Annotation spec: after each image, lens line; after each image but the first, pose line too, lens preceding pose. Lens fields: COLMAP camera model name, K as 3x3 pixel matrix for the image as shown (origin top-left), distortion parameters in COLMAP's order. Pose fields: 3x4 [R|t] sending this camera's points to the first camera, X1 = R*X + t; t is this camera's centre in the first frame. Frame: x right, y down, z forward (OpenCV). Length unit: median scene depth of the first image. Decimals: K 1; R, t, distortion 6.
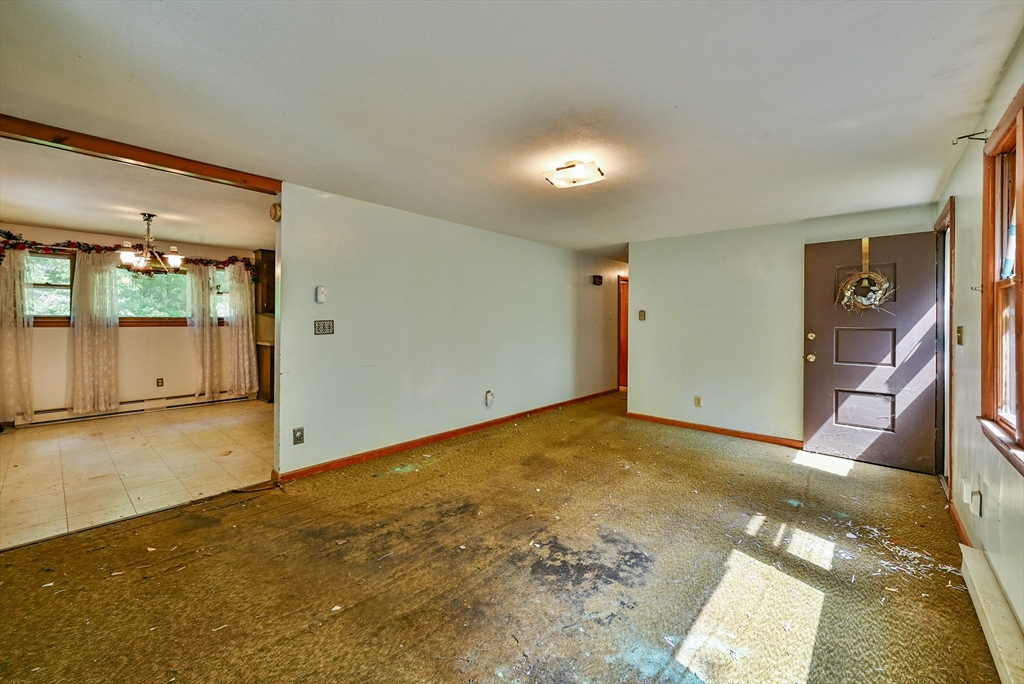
lens RADIAL K [[408.3, 0, 503.2], [0, 408.3, 323.3], [0, 0, 1]] dist [0.001071, -0.000312]
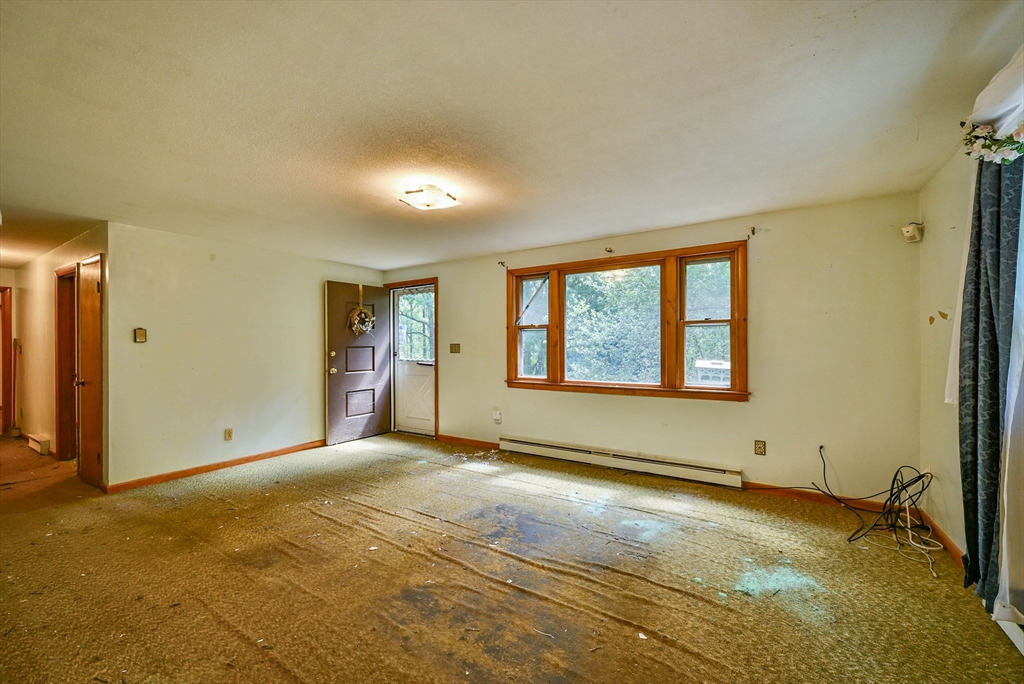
lens RADIAL K [[408.3, 0, 509.5], [0, 408.3, 342.9], [0, 0, 1]] dist [0.001071, -0.000312]
pose [[-0.163190, -0.009841, 0.986546, -0.897632], [0.008873, 0.999895, 0.011442, -0.018042], [-0.986555, 0.010621, -0.163085, 0.997279]]
